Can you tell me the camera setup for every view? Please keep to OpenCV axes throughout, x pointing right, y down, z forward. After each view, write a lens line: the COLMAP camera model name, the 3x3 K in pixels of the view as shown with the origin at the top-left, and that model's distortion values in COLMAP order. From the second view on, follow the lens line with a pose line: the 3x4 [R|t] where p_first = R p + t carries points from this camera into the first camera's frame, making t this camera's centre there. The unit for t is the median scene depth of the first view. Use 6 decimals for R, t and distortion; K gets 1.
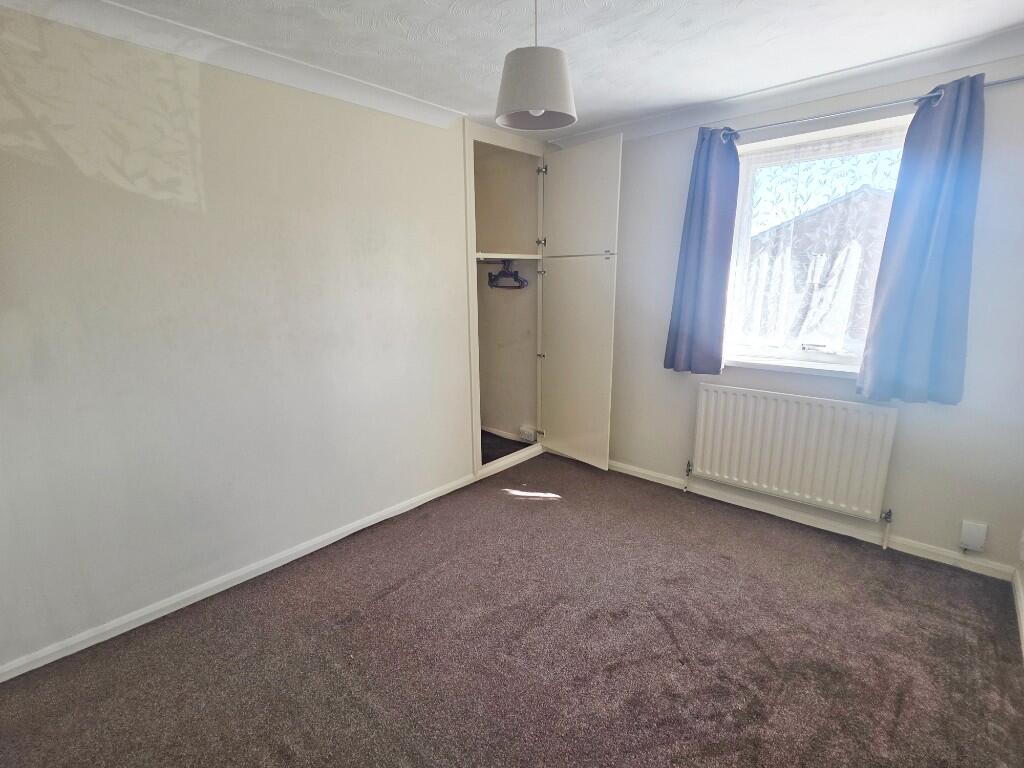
lens RADIAL K [[493.6, 0, 519.7], [0, 493.6, 389.0], [0, 0, 1]] dist [0.002451, -0.000864]
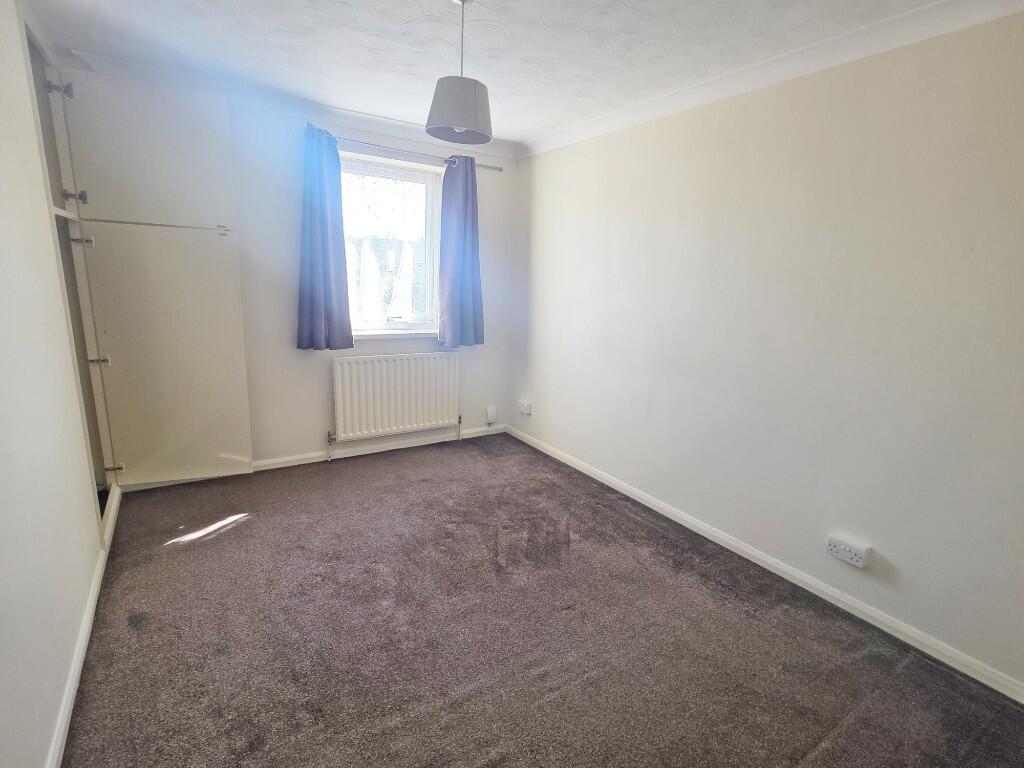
lens RADIAL K [[493.6, 0, 519.7], [0, 493.6, 389.0], [0, 0, 1]] dist [0.002451, -0.000864]
pose [[0.254372, -0.197649, 0.946694, -0.642445], [0.166013, 0.973287, 0.158594, -0.055948], [-0.952751, 0.116822, 0.280389, 0.320532]]
